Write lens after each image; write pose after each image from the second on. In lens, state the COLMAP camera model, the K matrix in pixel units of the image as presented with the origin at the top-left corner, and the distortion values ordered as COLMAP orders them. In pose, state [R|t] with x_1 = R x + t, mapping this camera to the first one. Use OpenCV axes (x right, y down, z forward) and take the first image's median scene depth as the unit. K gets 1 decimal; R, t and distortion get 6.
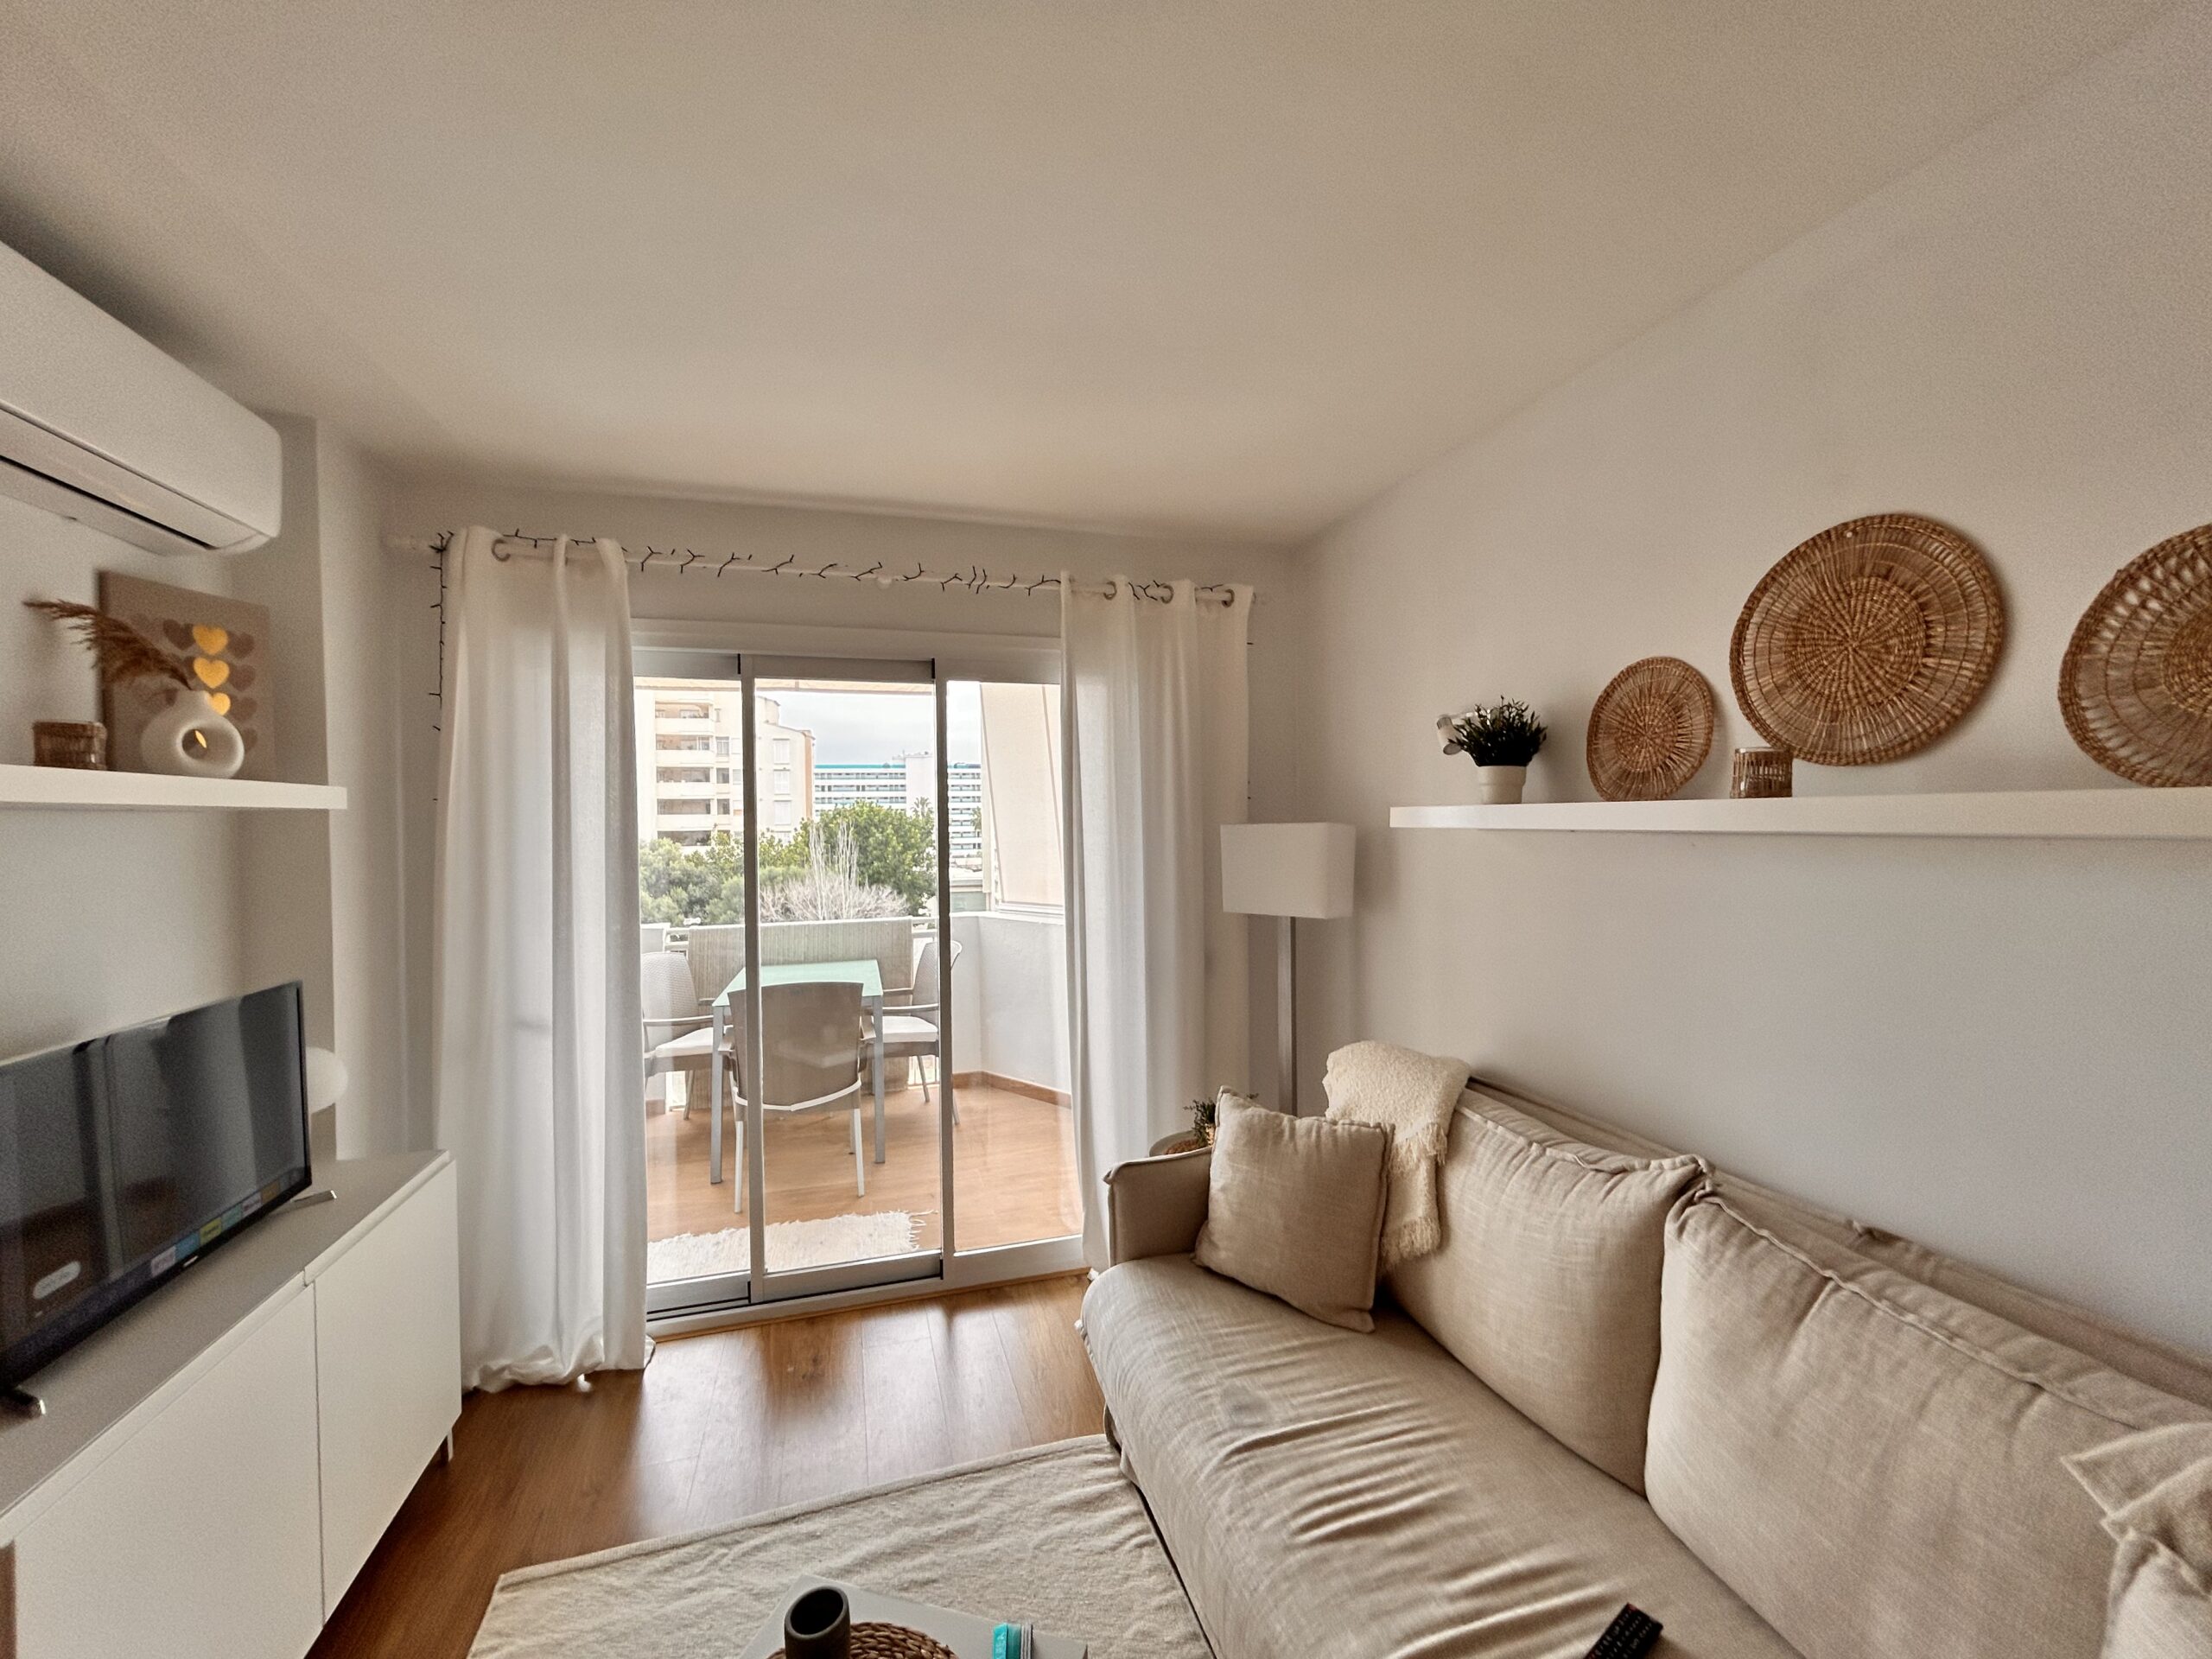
lens RADIAL K [[898.3, 0, 1106.3], [0, 898.3, 823.5], [0, 0, 1]] dist [-0.002784, 0.001847]
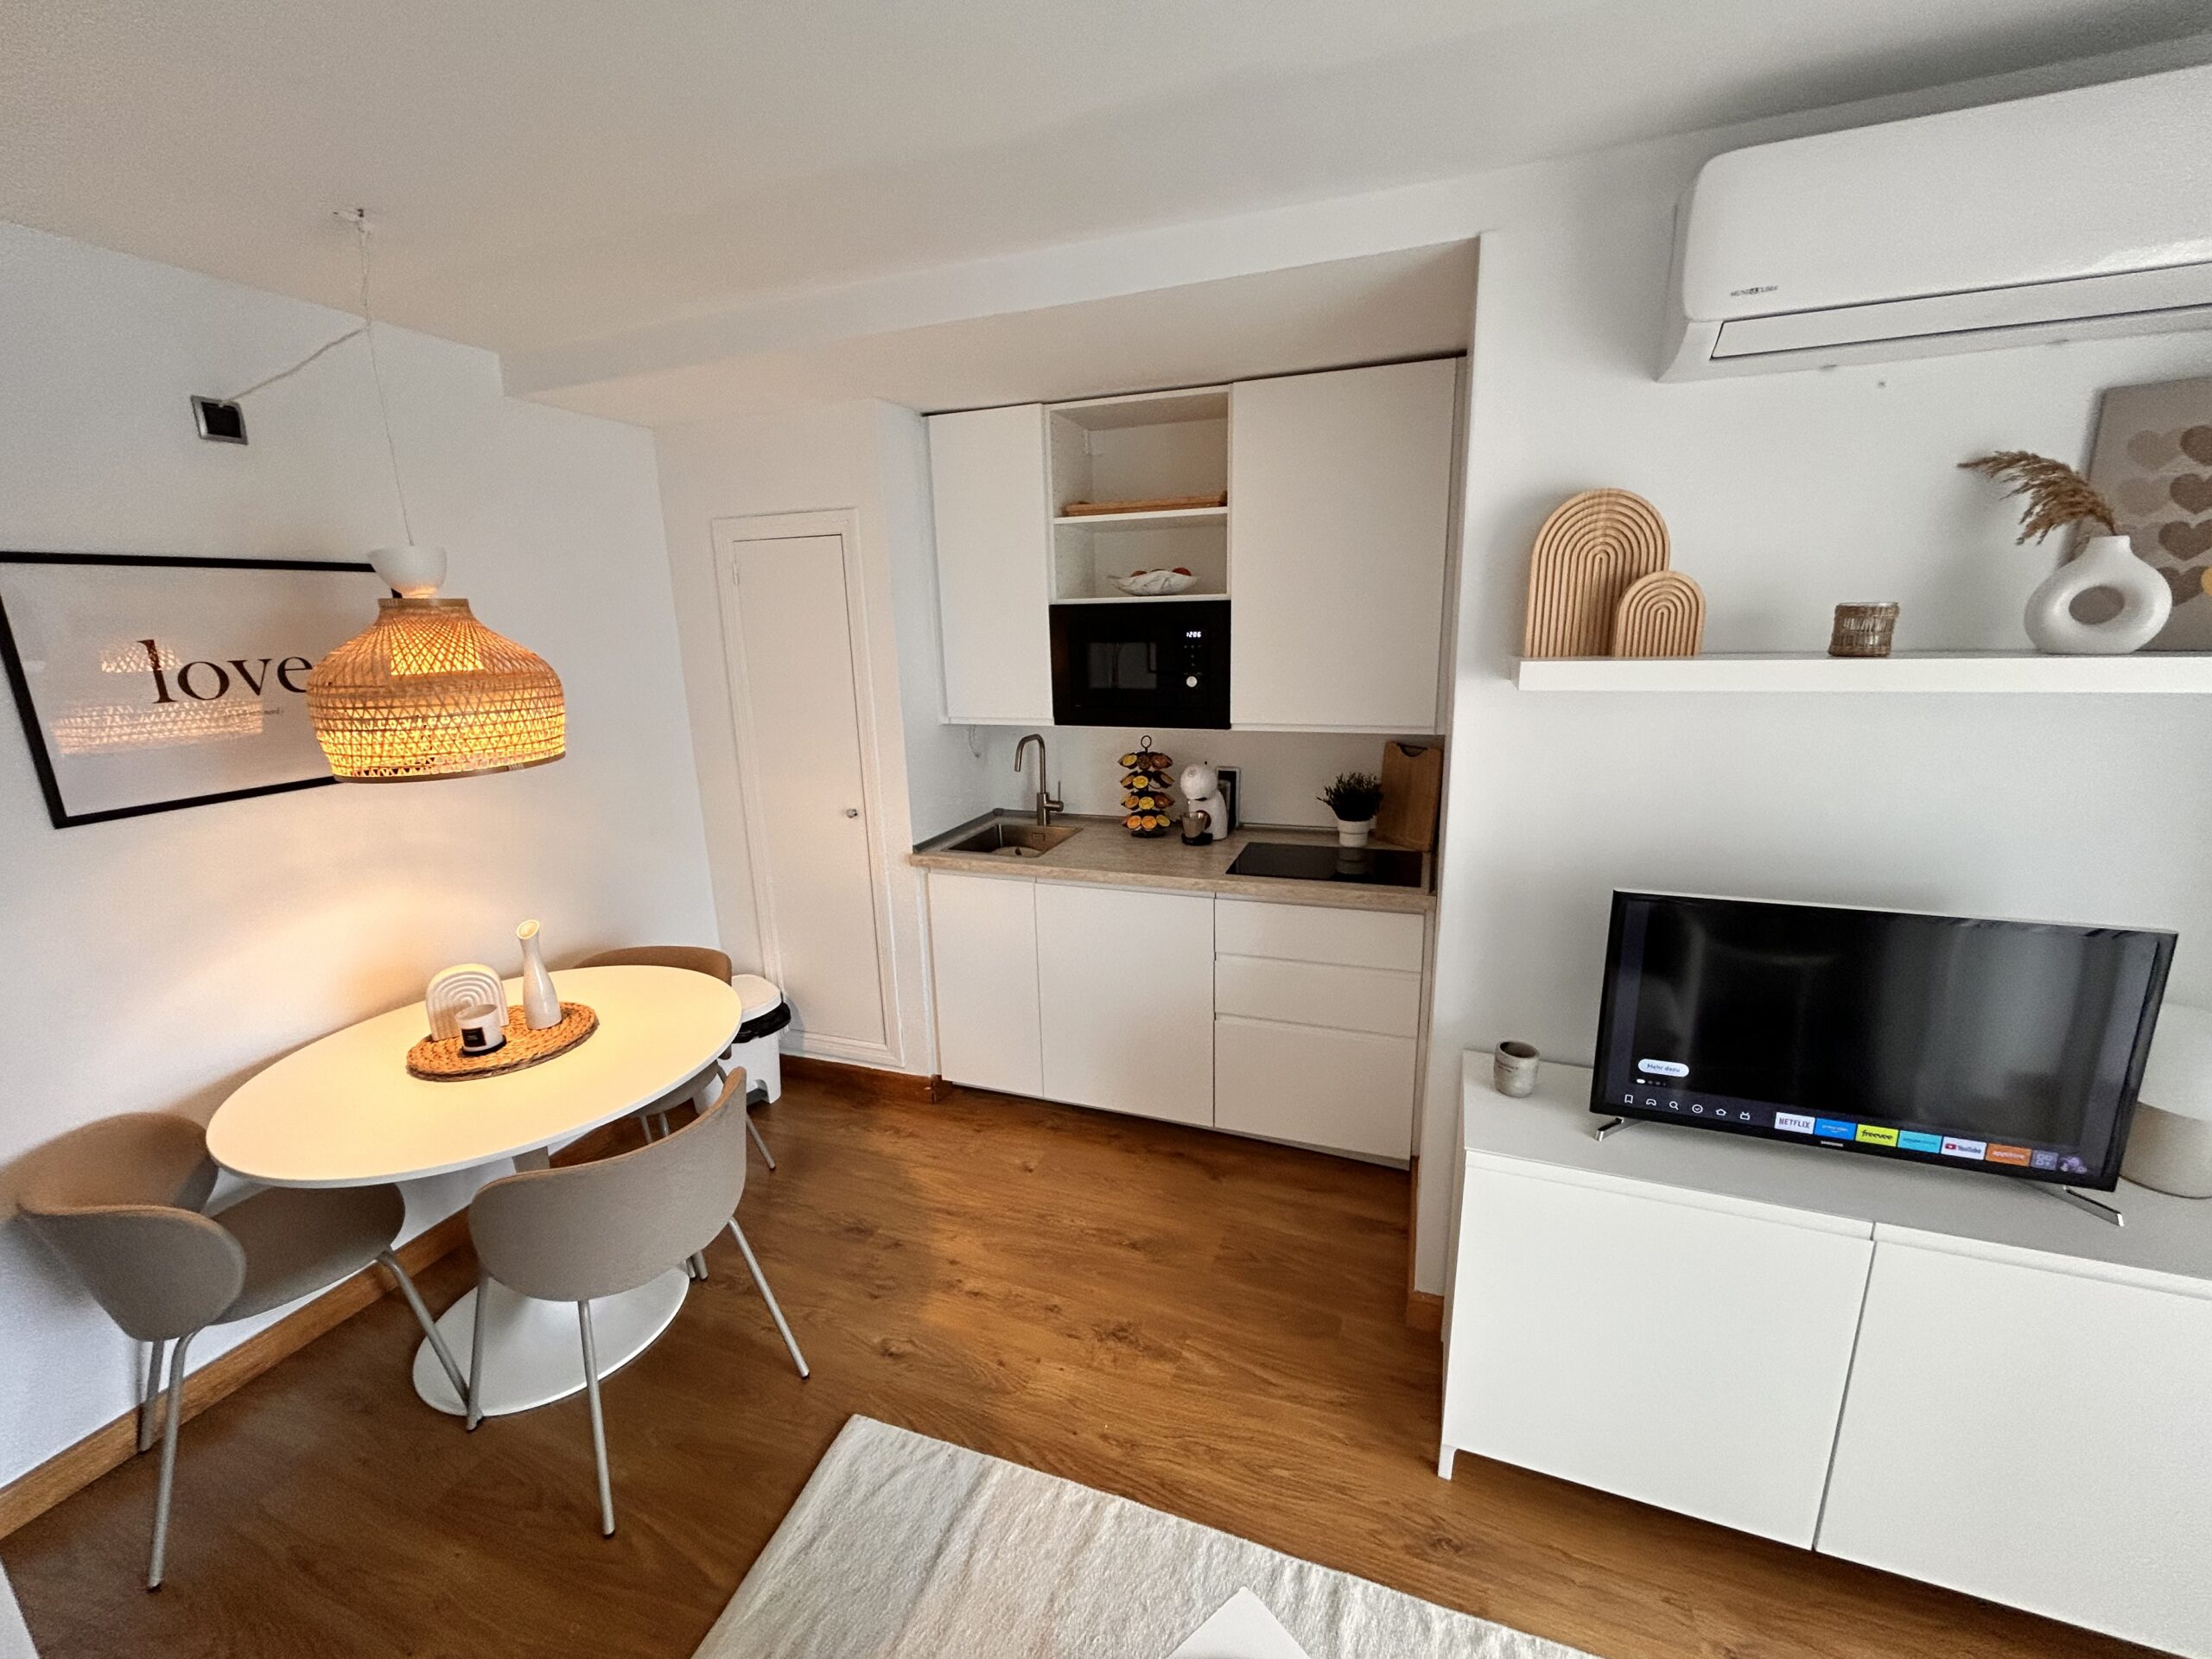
lens RADIAL K [[898.3, 0, 1109.8], [0, 898.3, 824.7], [0, 0, 1]] dist [-0.002784, 0.001847]
pose [[-0.604126, 0.212333, -0.768080, 0.128193], [0.029433, 0.969136, 0.244764, -0.097538], [0.796345, 0.125262, -0.591729, 0.646924]]
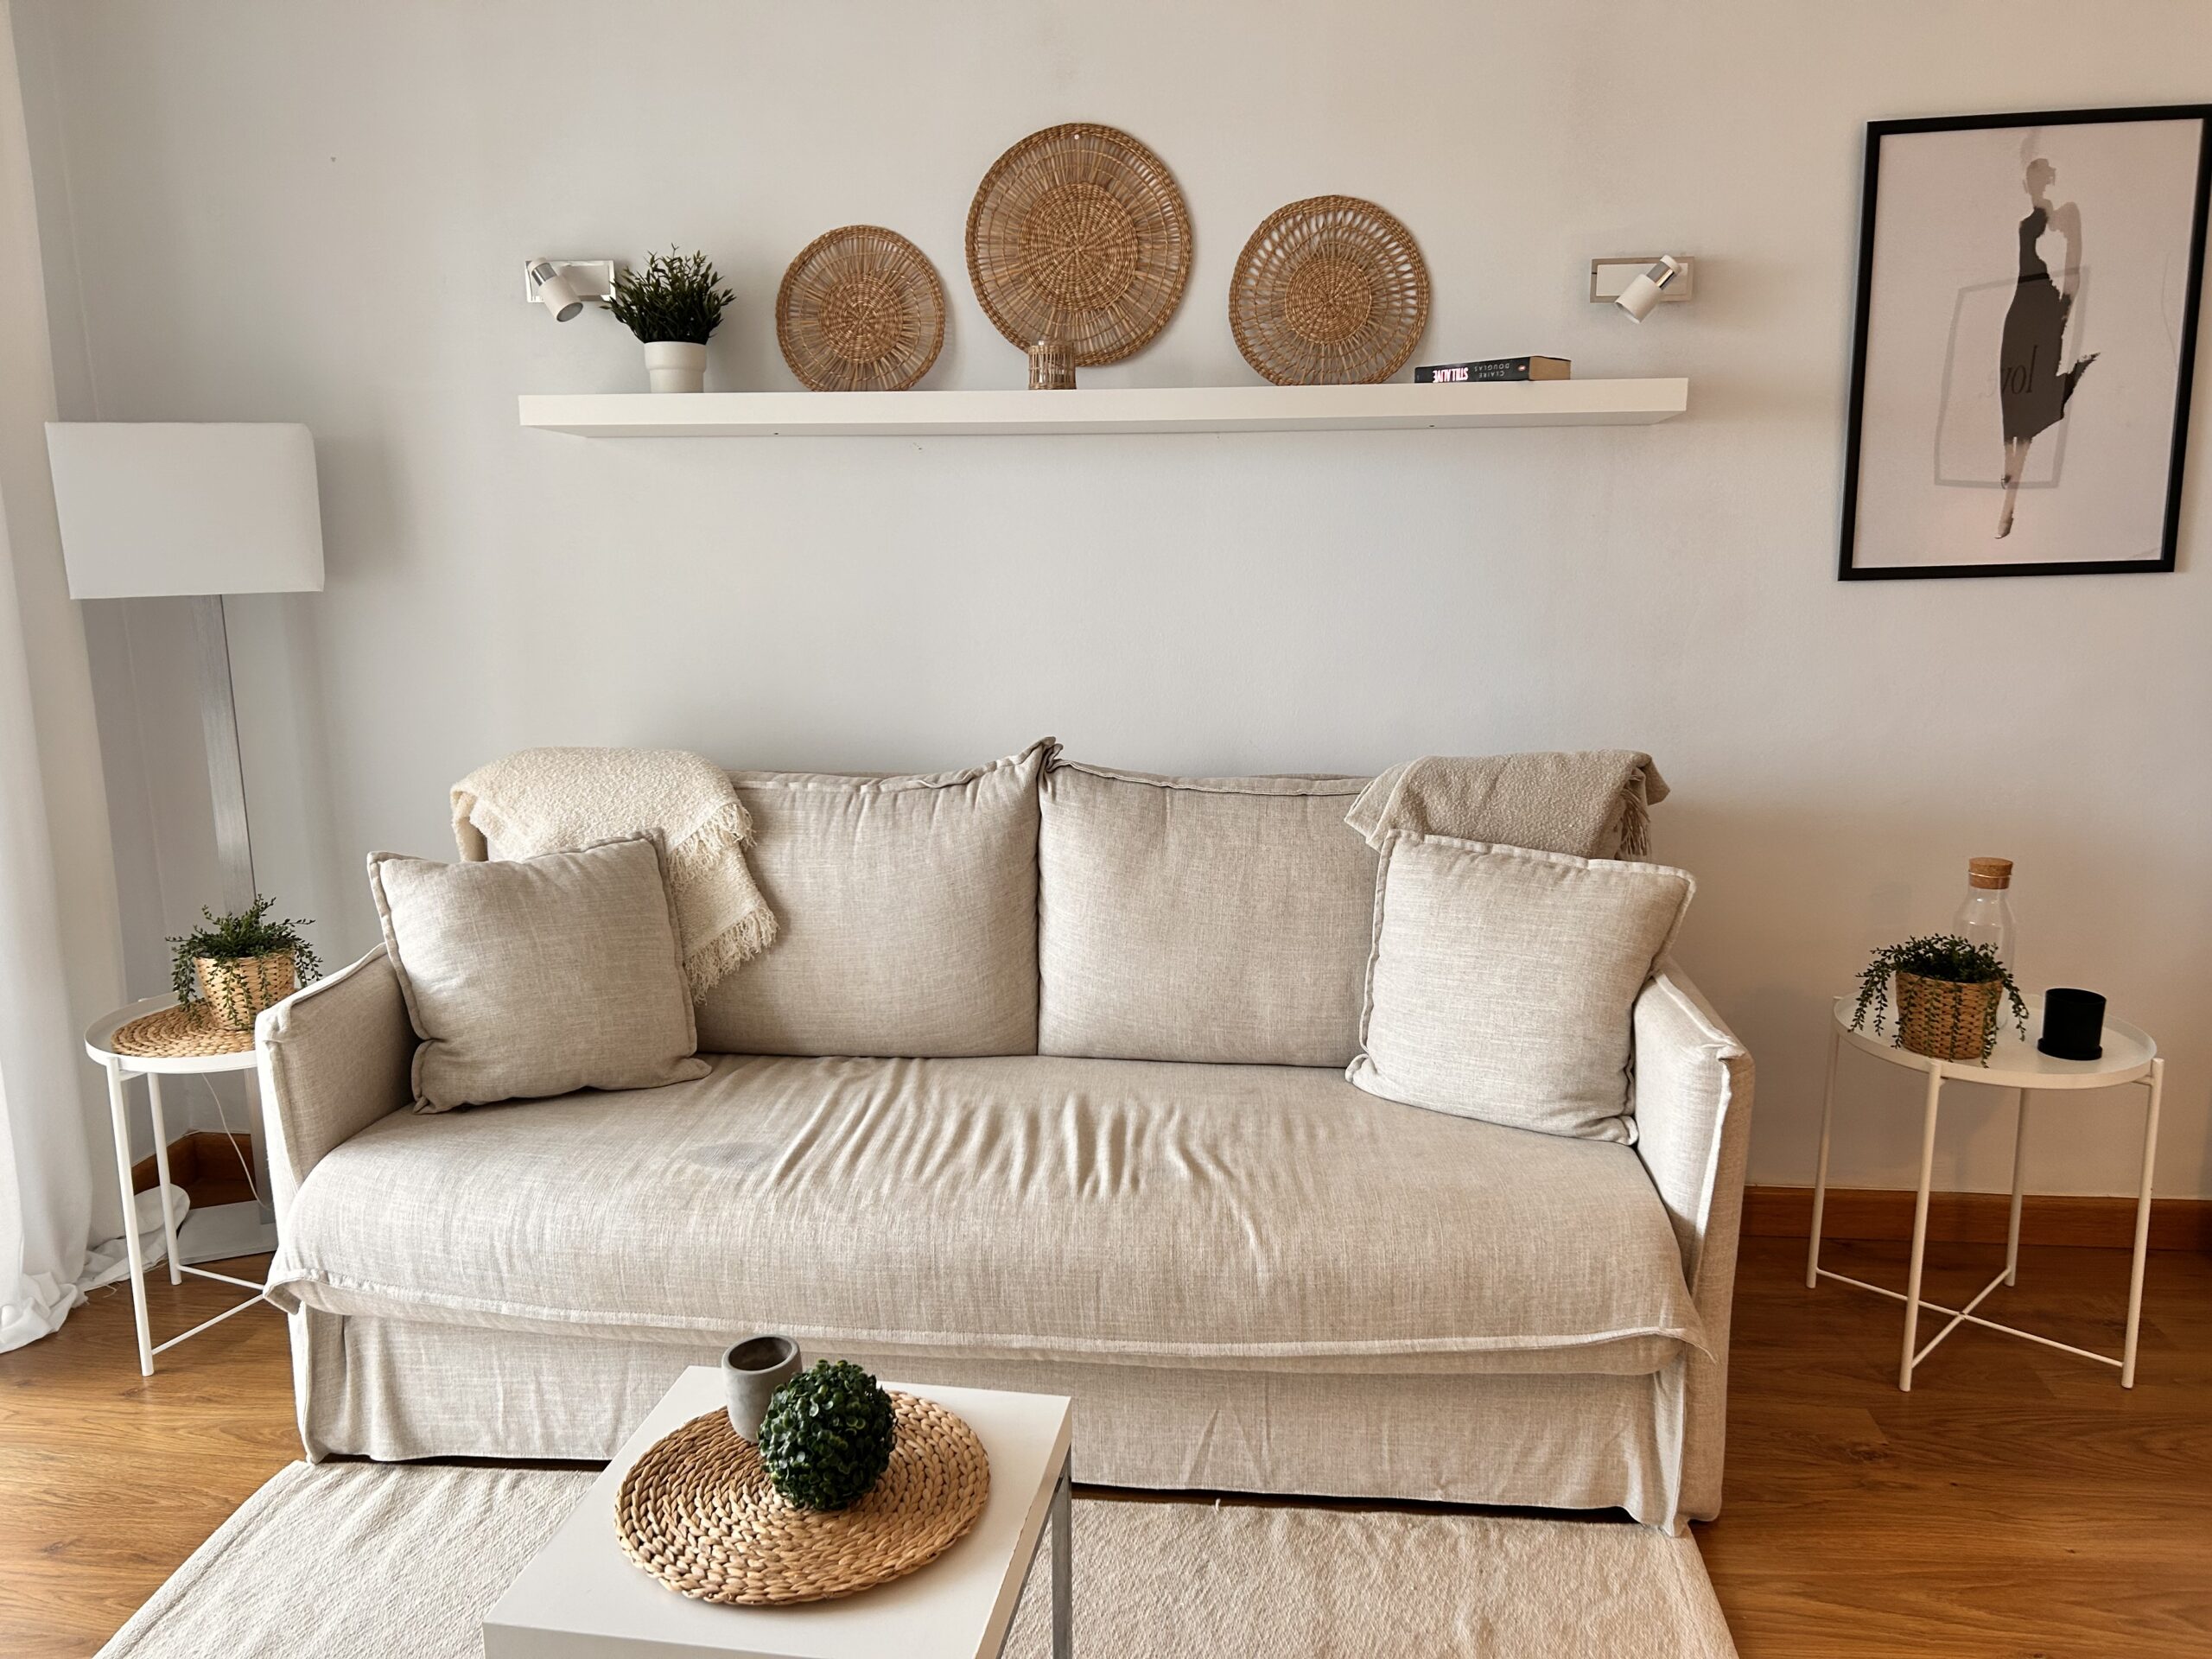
lens RADIAL K [[1664.2, 0, 1108.4], [0, 1664.2, 833.3], [0, 0, 1]] dist [0.056178, -0.052249]
pose [[0.380823, -0.180886, 0.906782, -0.744362], [0.008119, 0.981295, 0.192340, 0.069328], [-0.924612, -0.065885, 0.375169, 0.119733]]
